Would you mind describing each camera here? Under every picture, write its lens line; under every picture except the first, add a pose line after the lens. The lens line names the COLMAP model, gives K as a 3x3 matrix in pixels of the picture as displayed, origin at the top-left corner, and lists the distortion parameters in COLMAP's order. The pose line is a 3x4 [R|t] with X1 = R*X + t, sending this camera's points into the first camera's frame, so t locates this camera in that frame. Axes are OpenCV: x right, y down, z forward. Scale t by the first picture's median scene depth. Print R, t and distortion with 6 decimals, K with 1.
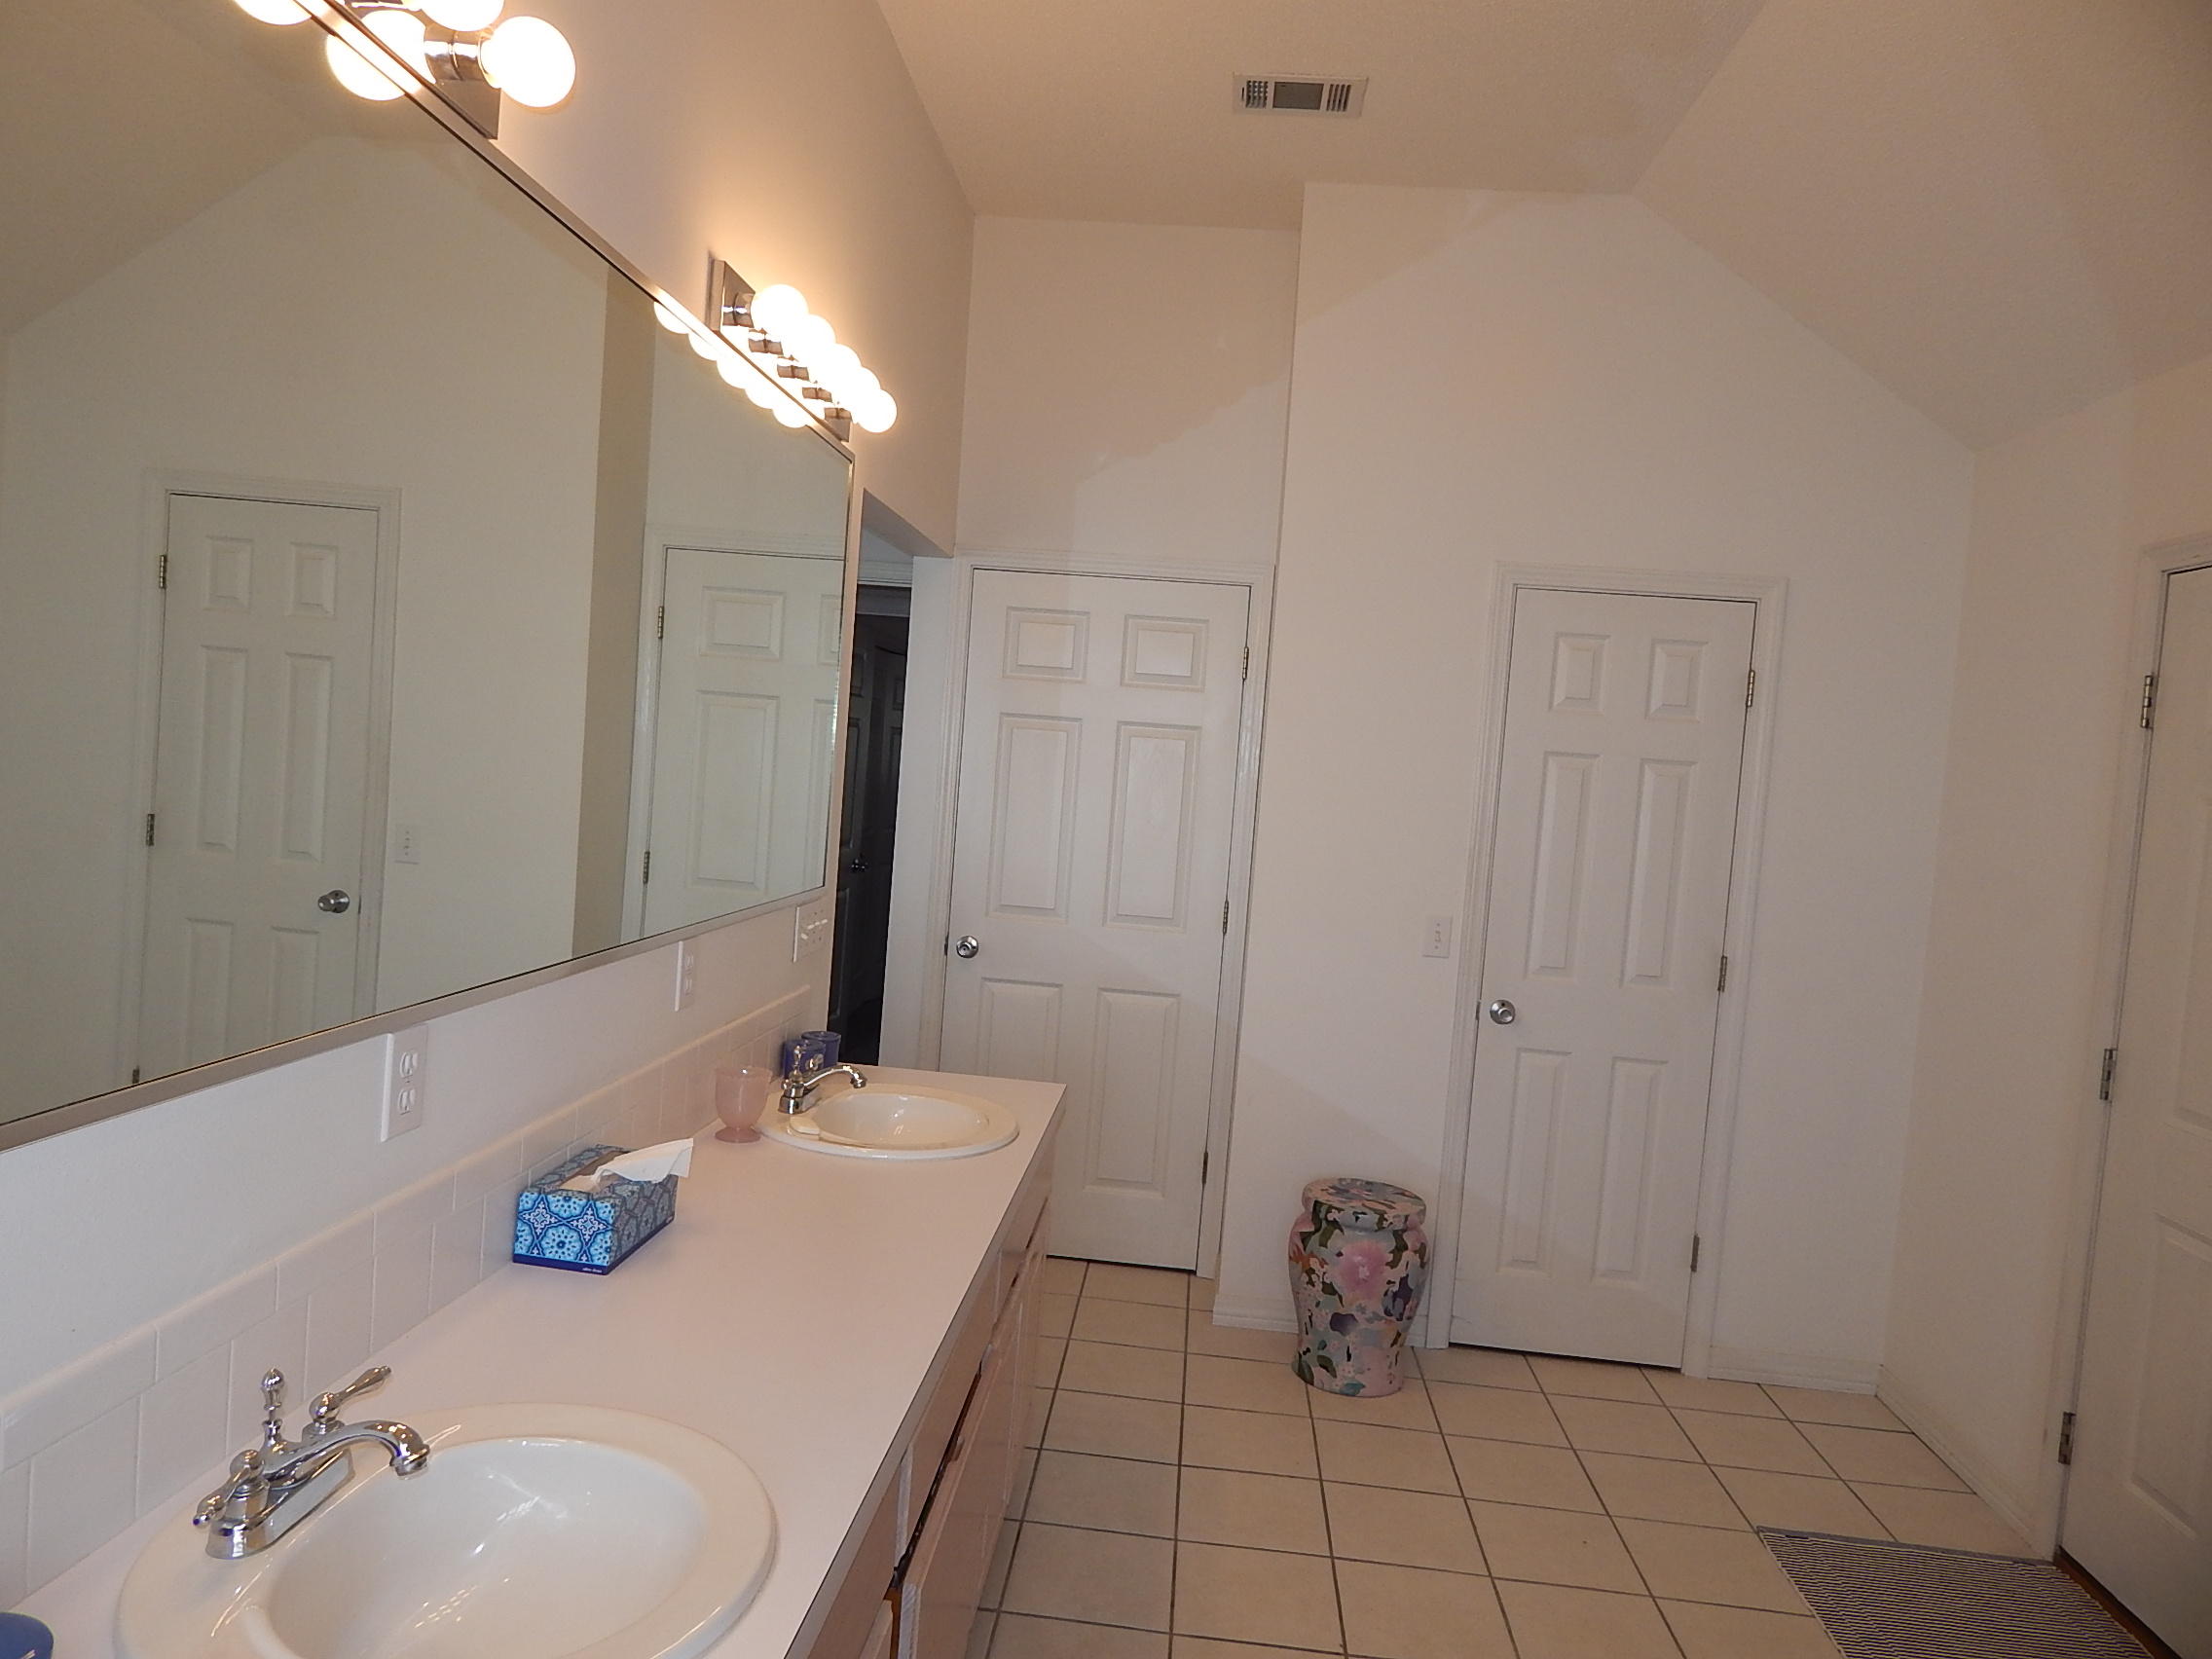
lens RADIAL K [[1455.9, 0, 1117.0], [0, 1455.9, 825.6], [0, 0, 1]] dist [0.000599, -0.005262]
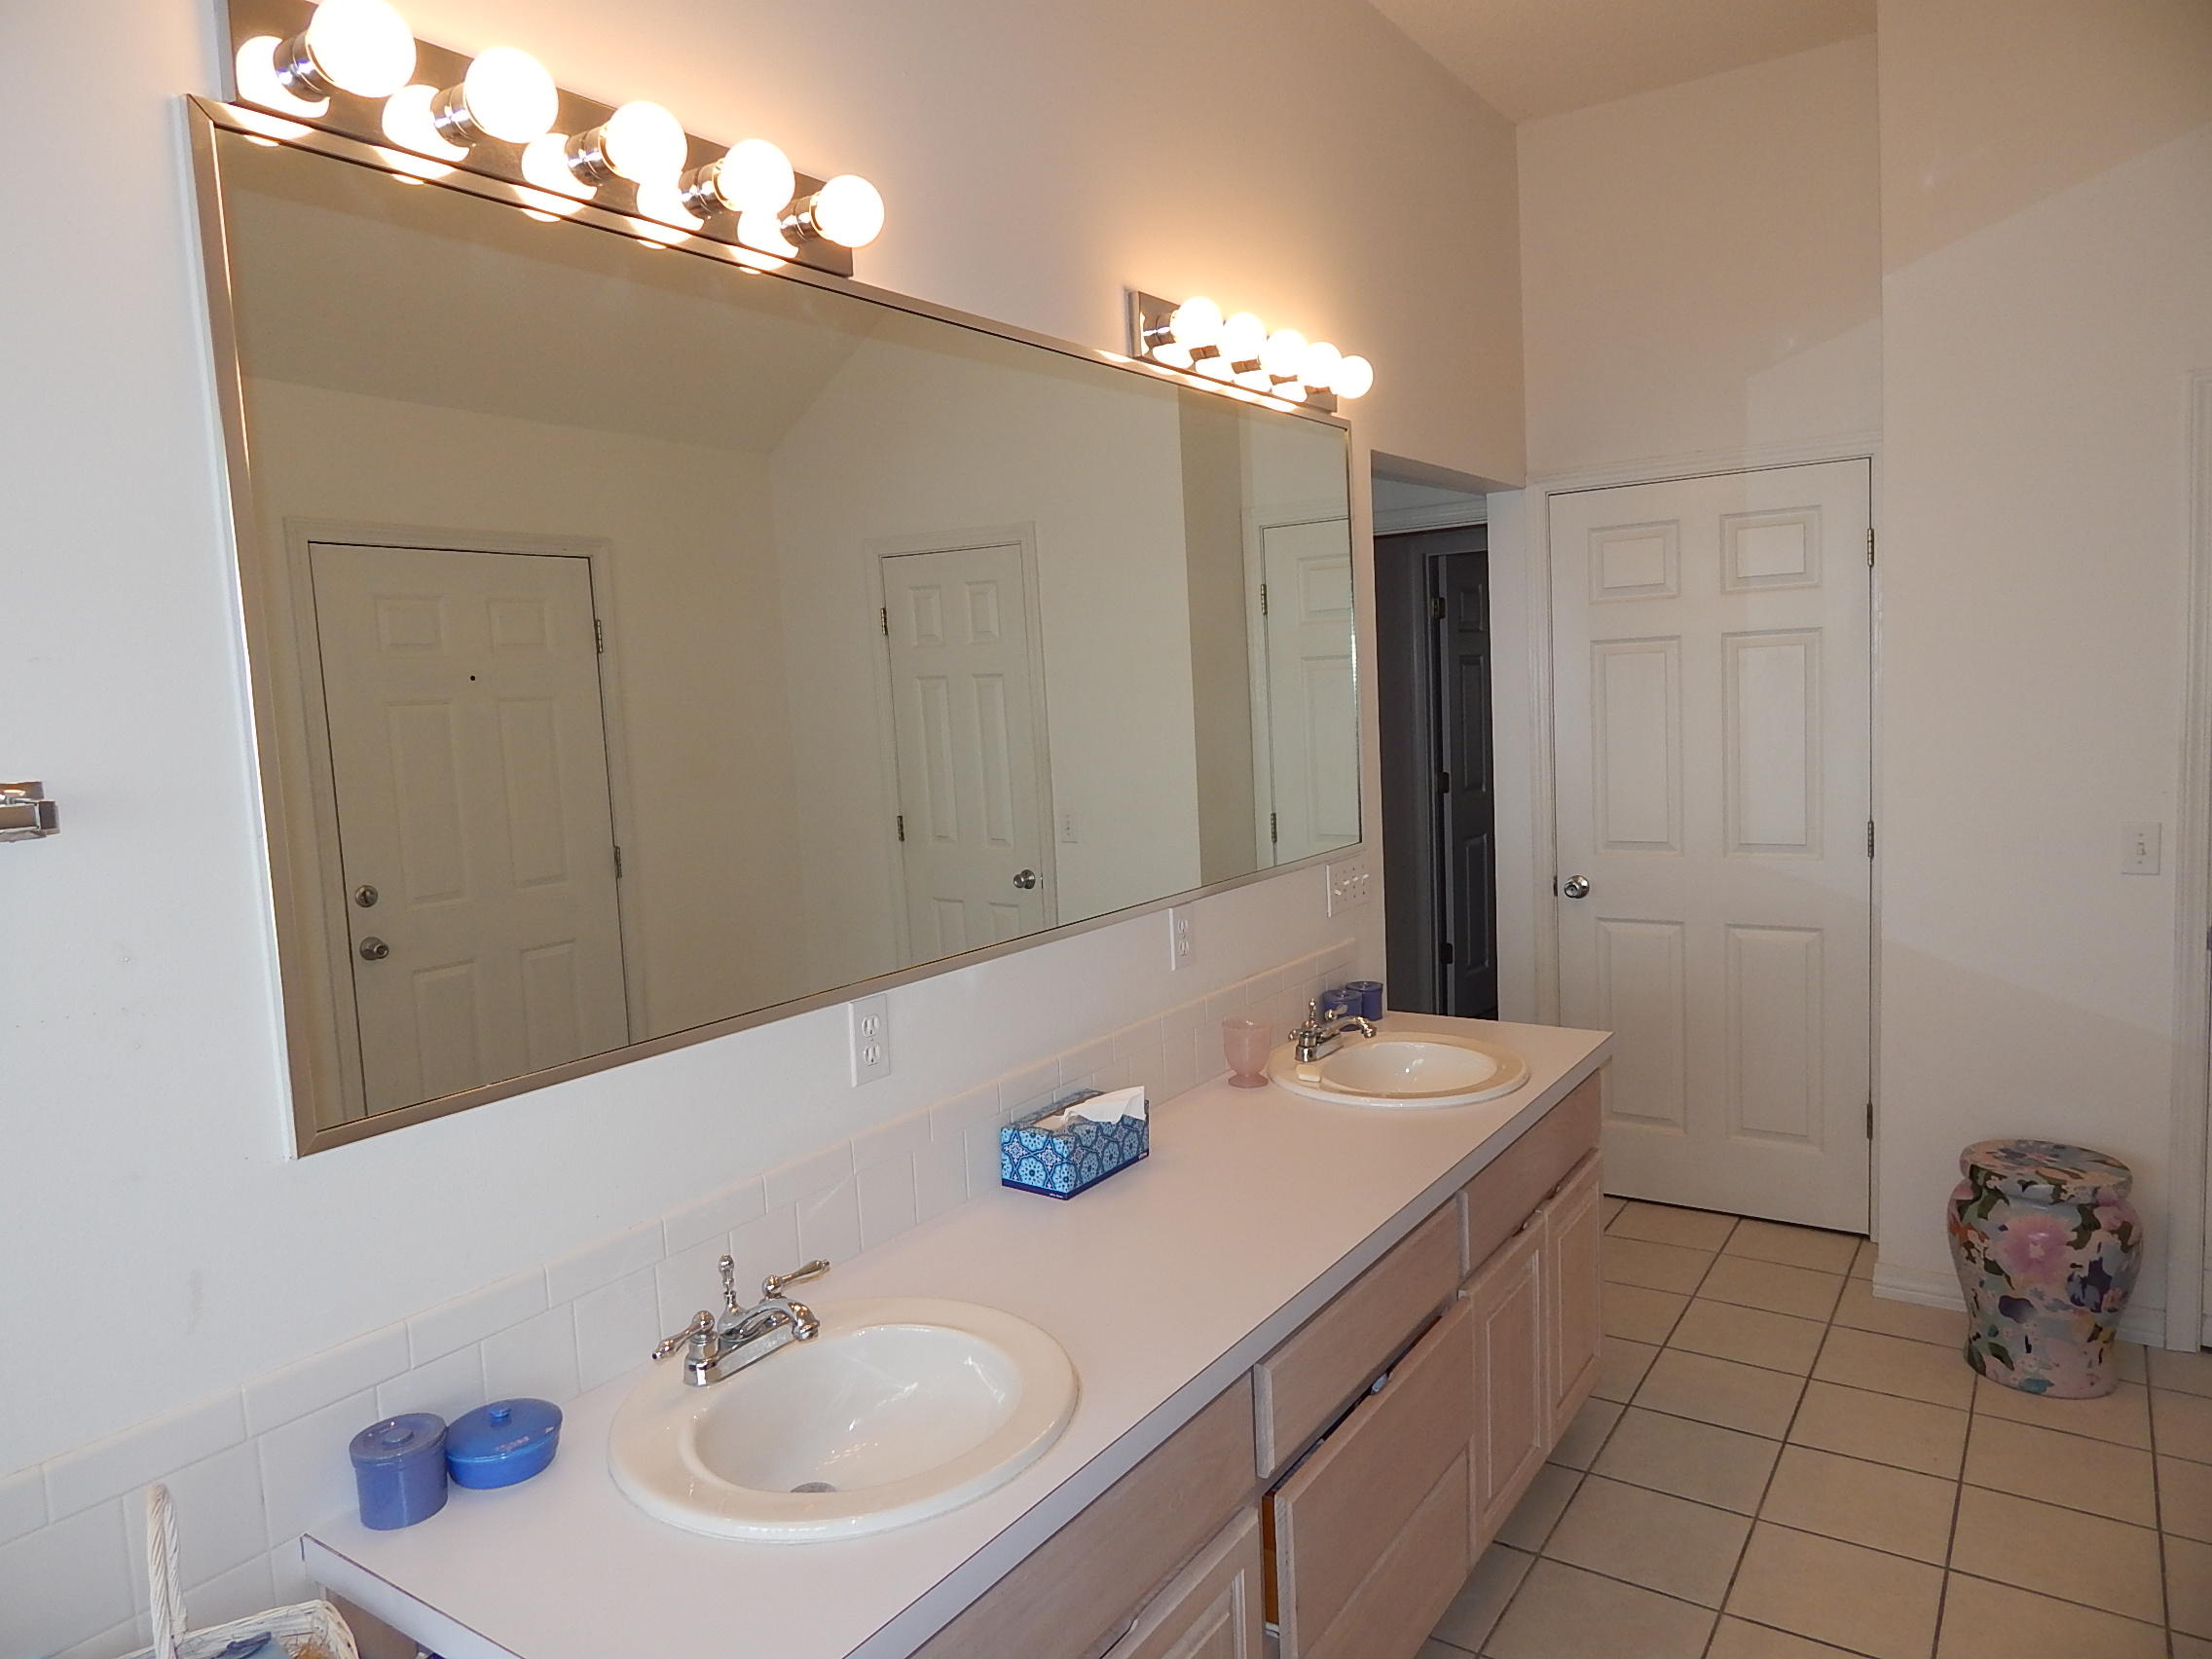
lens RADIAL K [[1460.8, 0, 1106.0], [0, 1460.8, 829.5], [0, 0, 1]] dist [0.000496, -0.001694]
pose [[0.853626, -0.069833, -0.516183, 0.160060], [0.094584, 0.995279, 0.021767, -0.006780], [0.512226, -0.067403, 0.856202, 0.012270]]
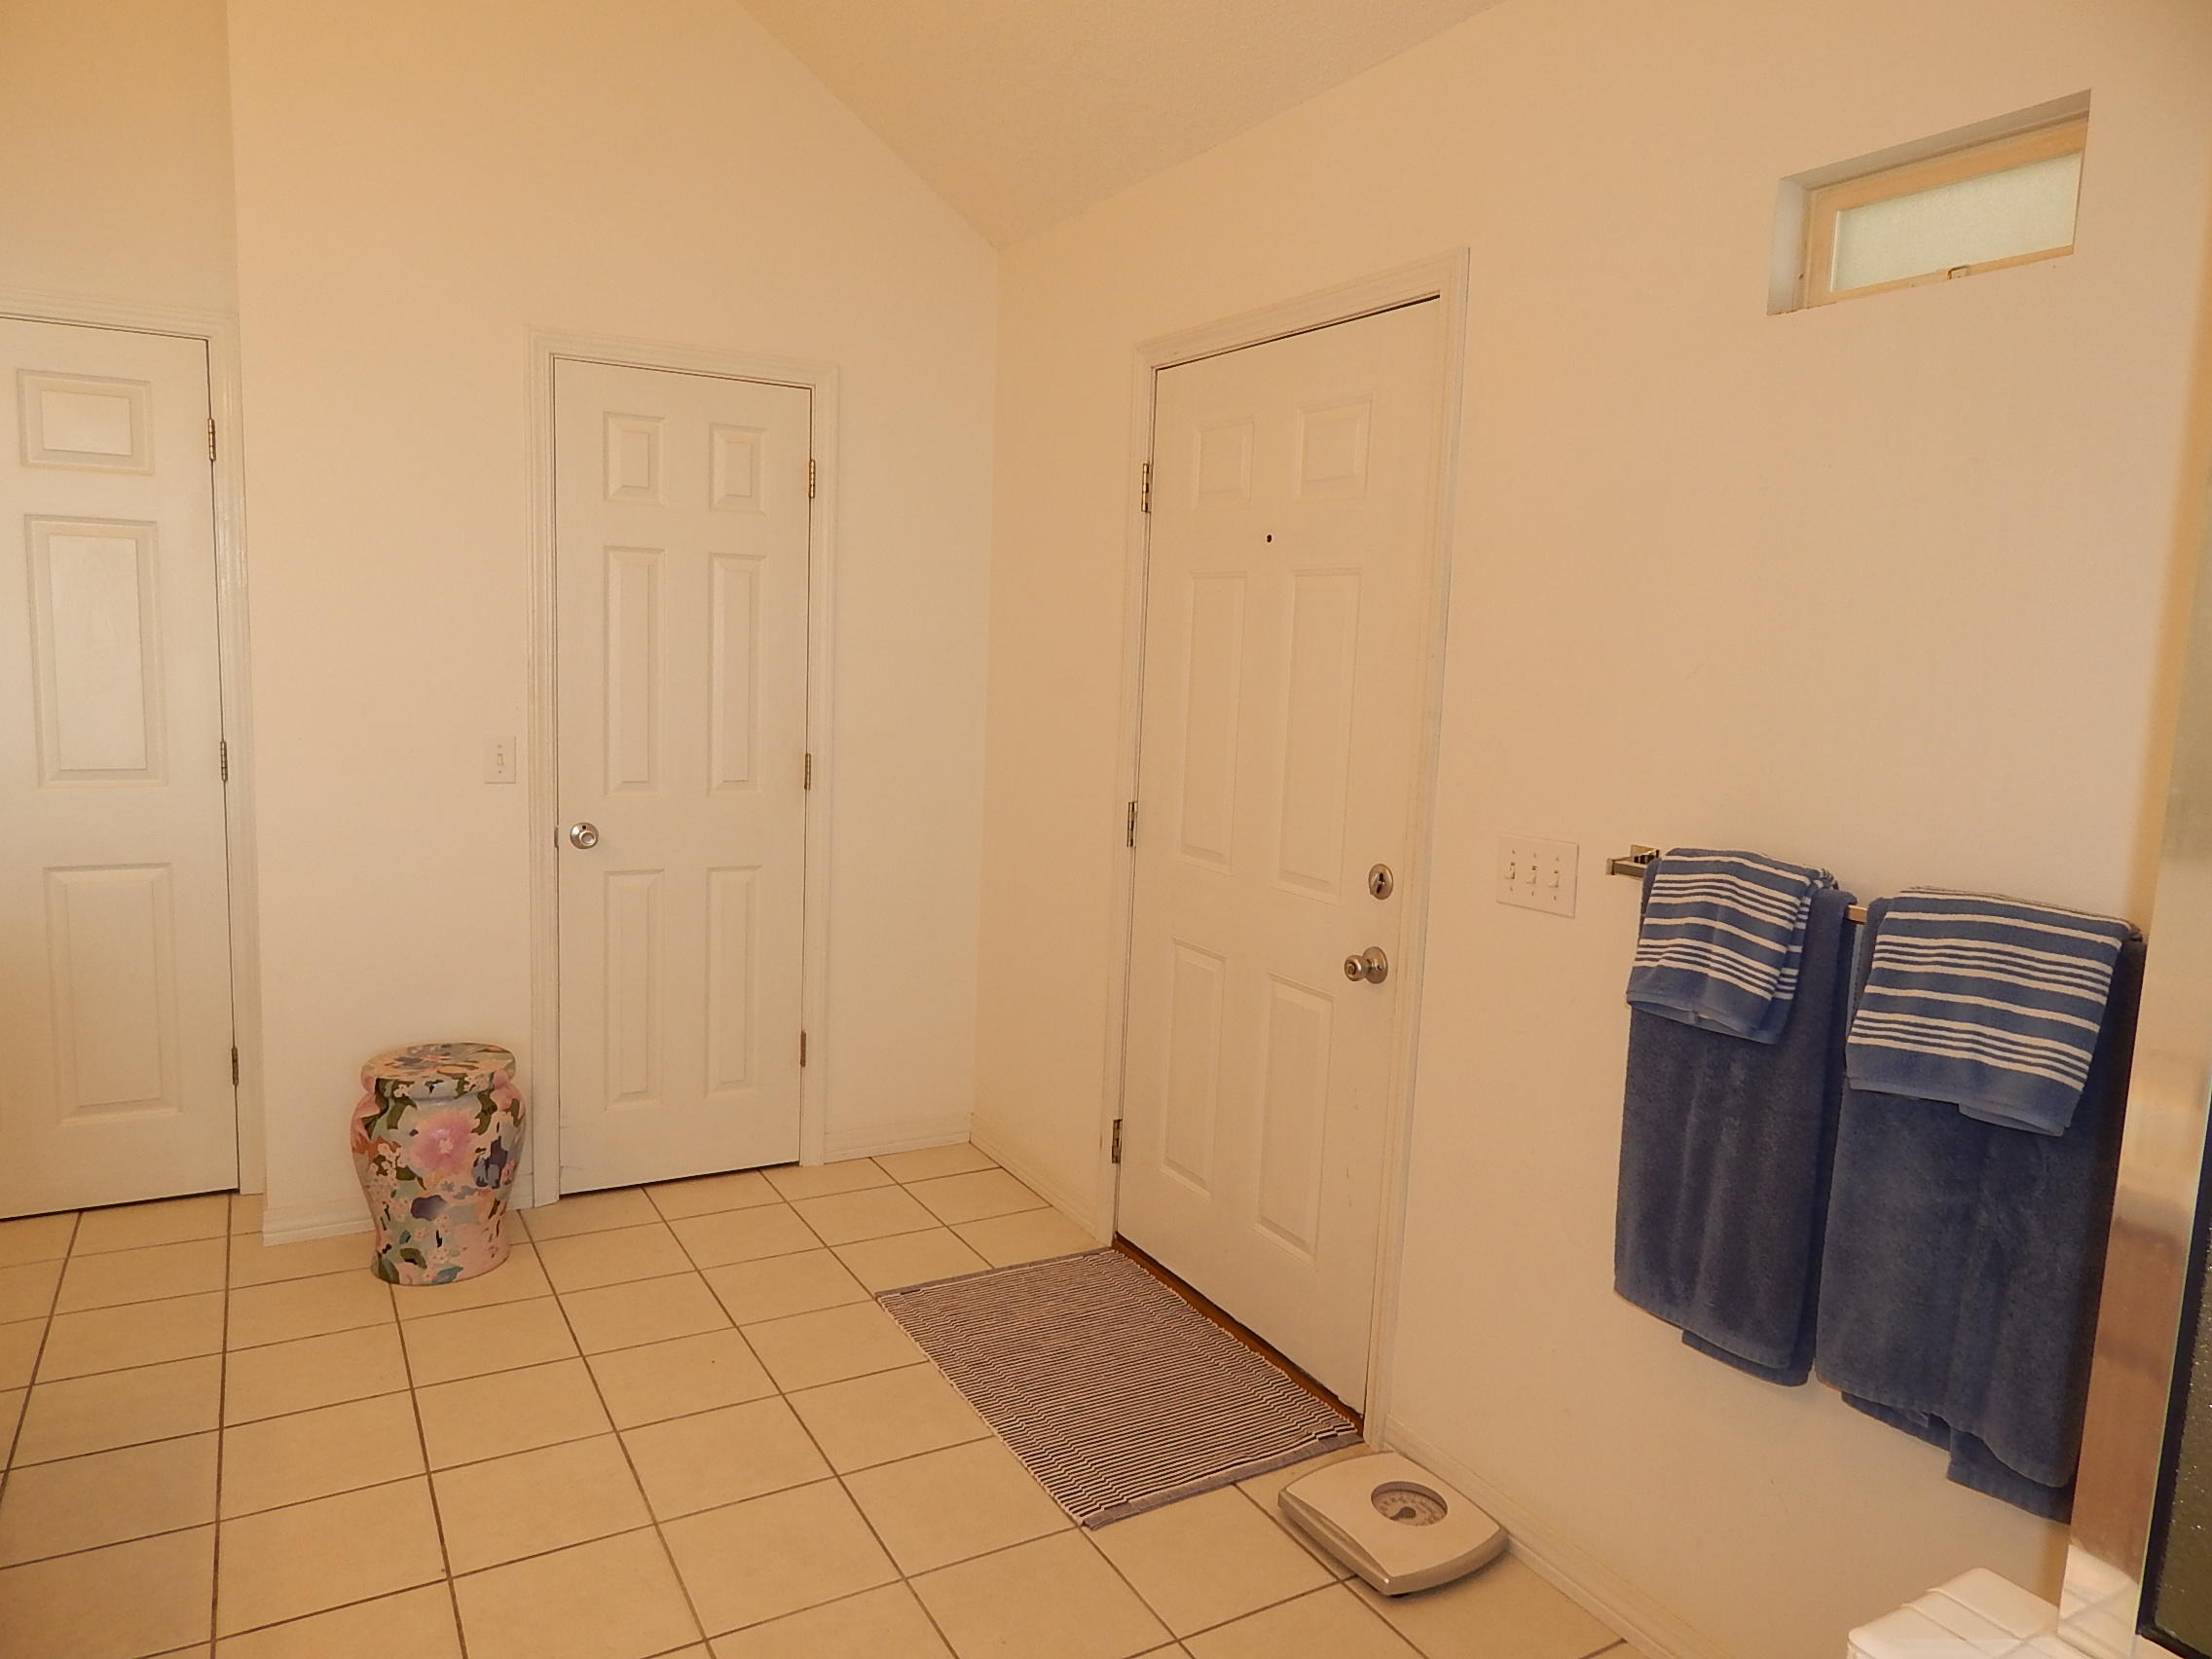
lens RADIAL K [[1439.3, 0, 1119.1], [0, 1439.3, 825.3], [0, 0, 1]] dist [-0.000850, -0.005535]
pose [[0.824060, -0.114087, 0.554896, 0.043707], [0.047408, 0.989964, 0.133132, 0.018365], [-0.564516, -0.083403, 0.821198, 0.072314]]
